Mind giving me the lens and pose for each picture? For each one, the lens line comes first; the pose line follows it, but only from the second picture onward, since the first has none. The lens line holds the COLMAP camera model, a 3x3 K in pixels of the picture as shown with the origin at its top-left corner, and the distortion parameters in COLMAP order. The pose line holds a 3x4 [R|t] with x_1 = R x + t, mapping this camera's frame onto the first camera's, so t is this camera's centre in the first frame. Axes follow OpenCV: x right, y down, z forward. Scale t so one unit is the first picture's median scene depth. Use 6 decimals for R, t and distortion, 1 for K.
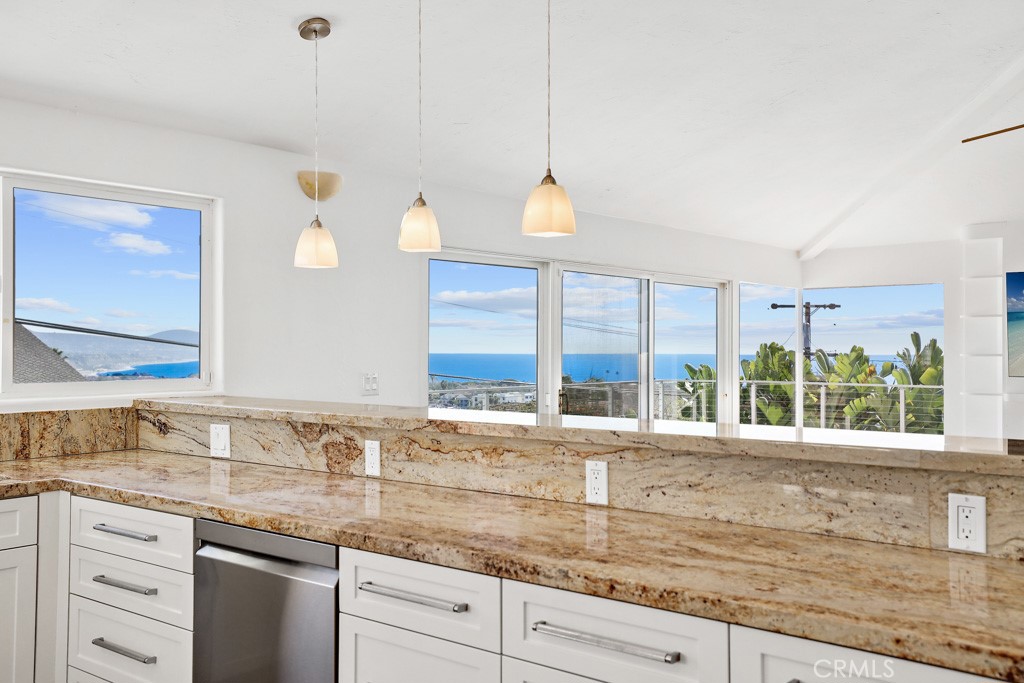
lens RADIAL K [[972.9, 0, 505.7], [0, 972.9, 341.6], [0, 0, 1]] dist [0.056800, 0.000000]
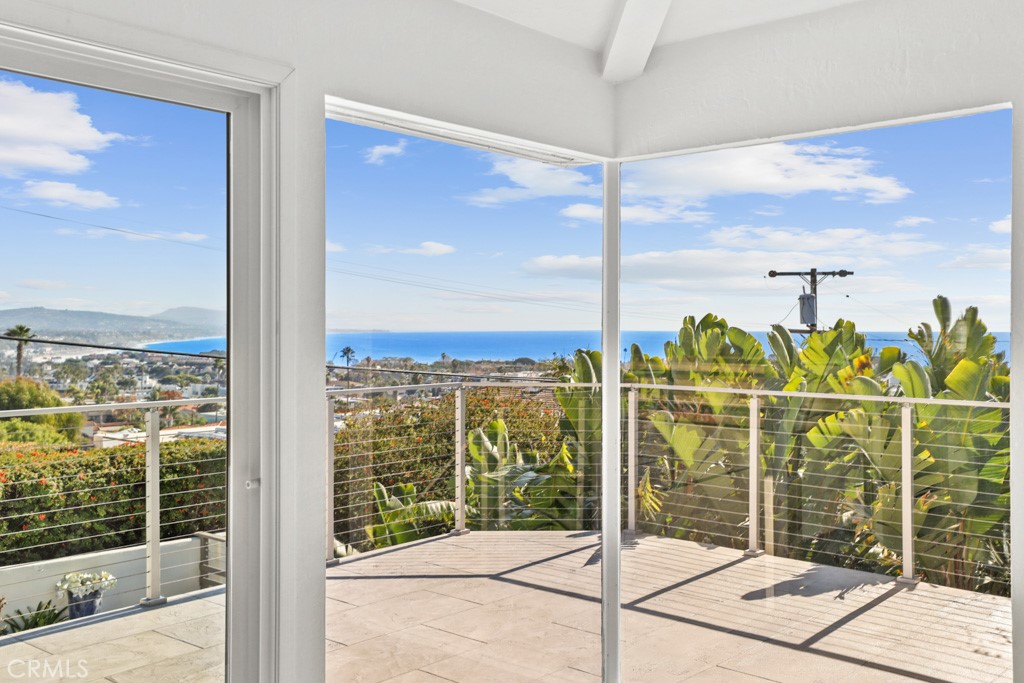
lens RADIAL K [[972.9, 0, 495.6], [0, 972.9, 329.4], [0, 0, 1]] dist [0.056800, 0.000000]
pose [[0.999298, -0.000930, -0.037440, 0.658954], [0.001324, 0.999944, 0.010486, 0.014743], [0.037429, -0.010528, 0.999244, 1.526511]]
